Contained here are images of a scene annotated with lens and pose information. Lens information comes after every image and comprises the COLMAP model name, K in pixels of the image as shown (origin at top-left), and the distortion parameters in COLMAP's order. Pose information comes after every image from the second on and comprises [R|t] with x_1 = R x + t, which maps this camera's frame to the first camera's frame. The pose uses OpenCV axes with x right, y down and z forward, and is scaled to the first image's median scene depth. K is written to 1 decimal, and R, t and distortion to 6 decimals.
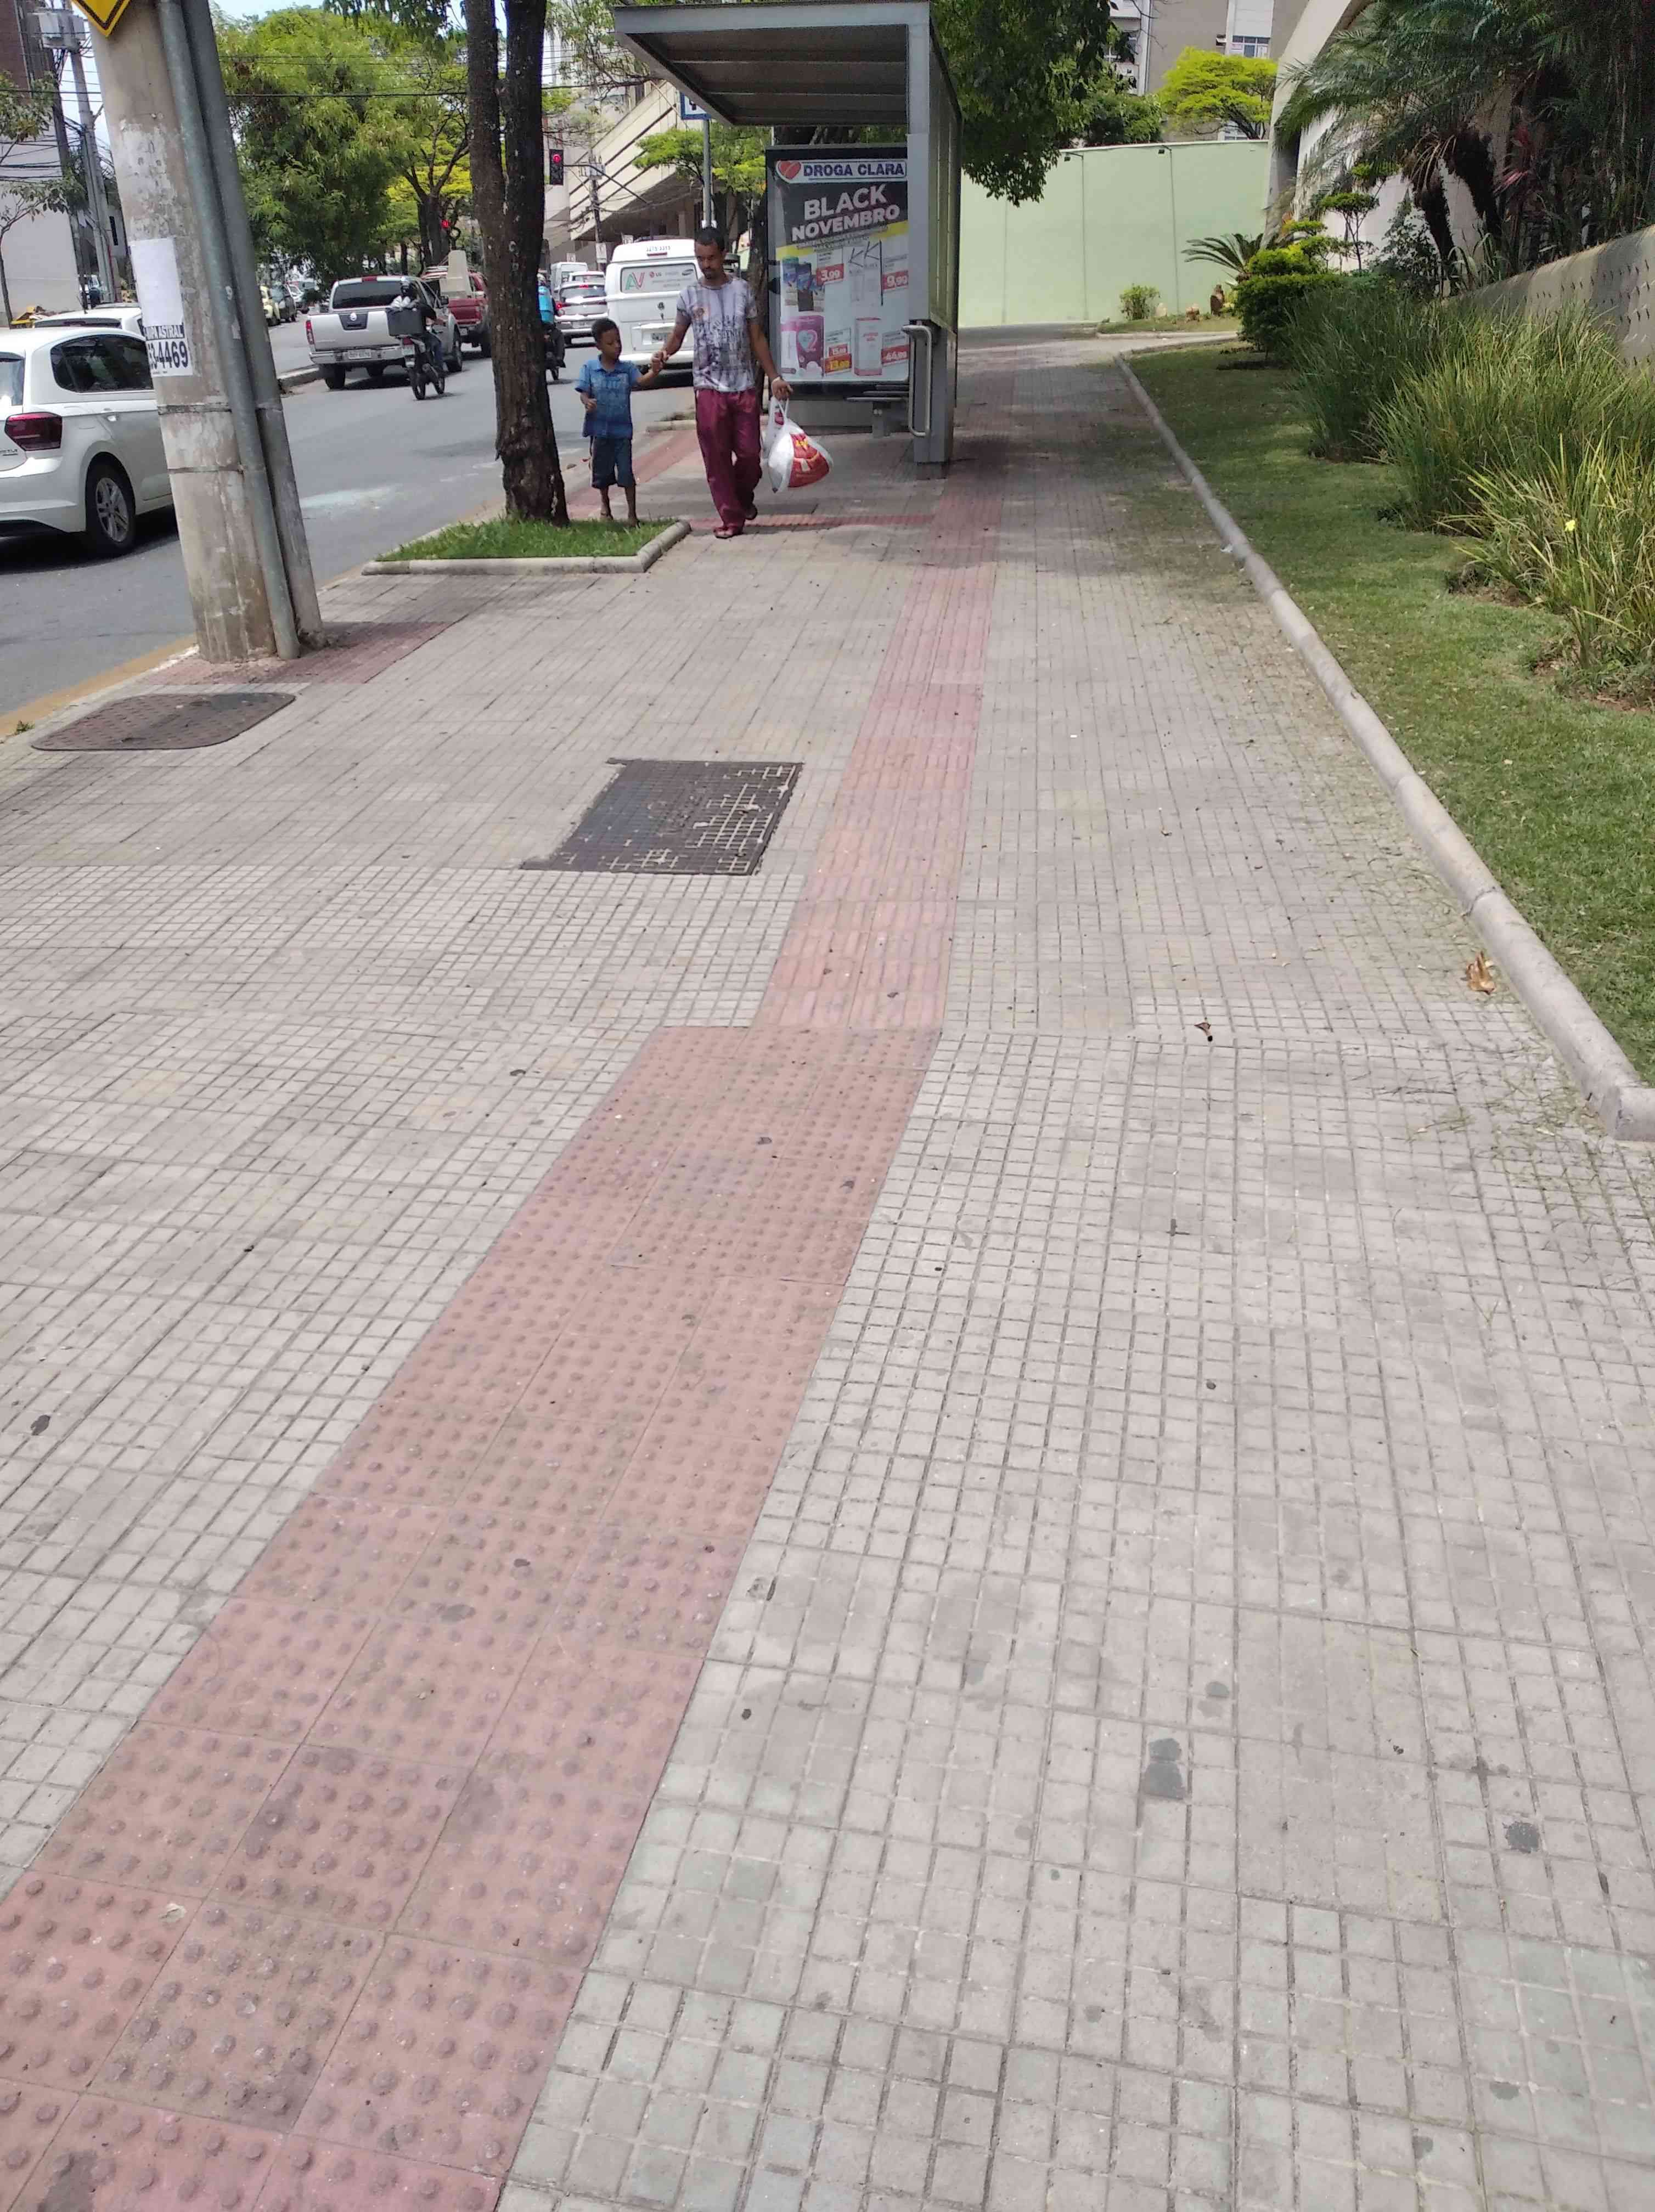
lens RADIAL K [[1692.3, 0, 832.0], [0, 1692.3, 1071.5], [0, 0, 1]] dist [0.051591, -0.090323]
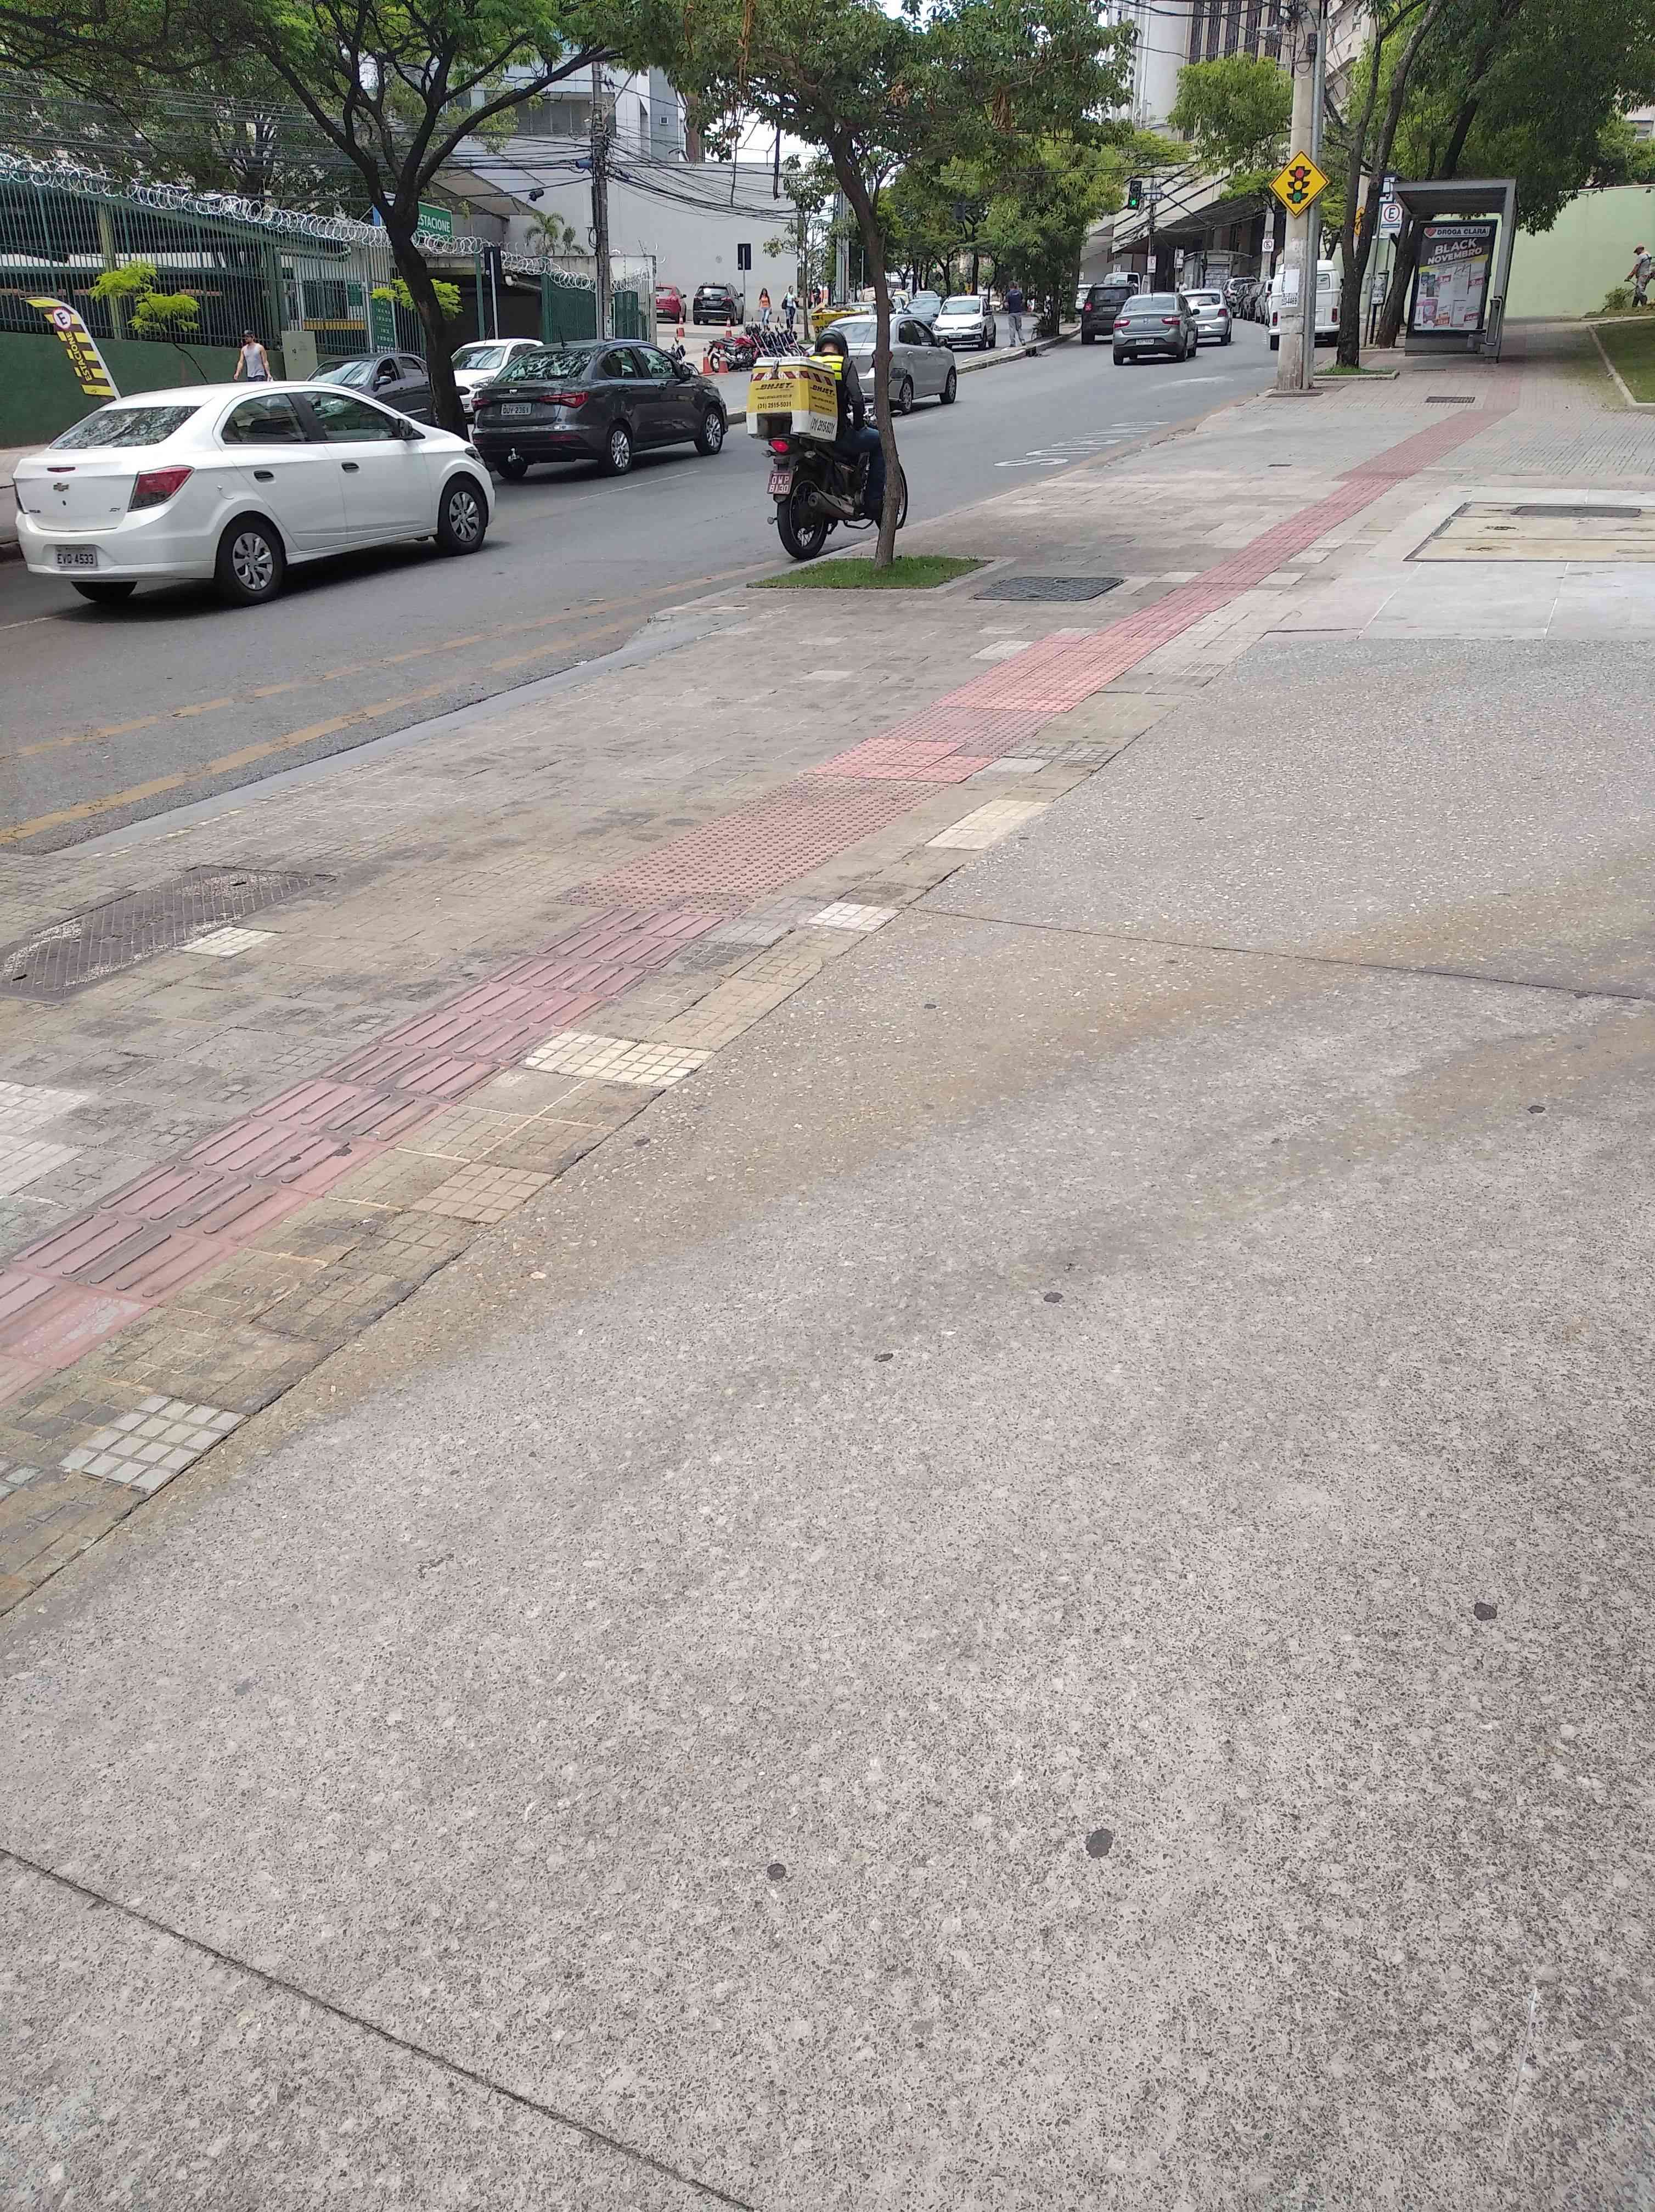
lens RADIAL K [[1692.3, 0, 818.9], [0, 1692.3, 1090.4], [0, 0, 1]] dist [0.051591, -0.090323]
pose [[0.967108, 0.104197, -0.232047, -0.162049], [-0.103124, 0.994527, 0.016783, 0.606914], [0.232526, 0.007698, 0.972560, -1.291196]]
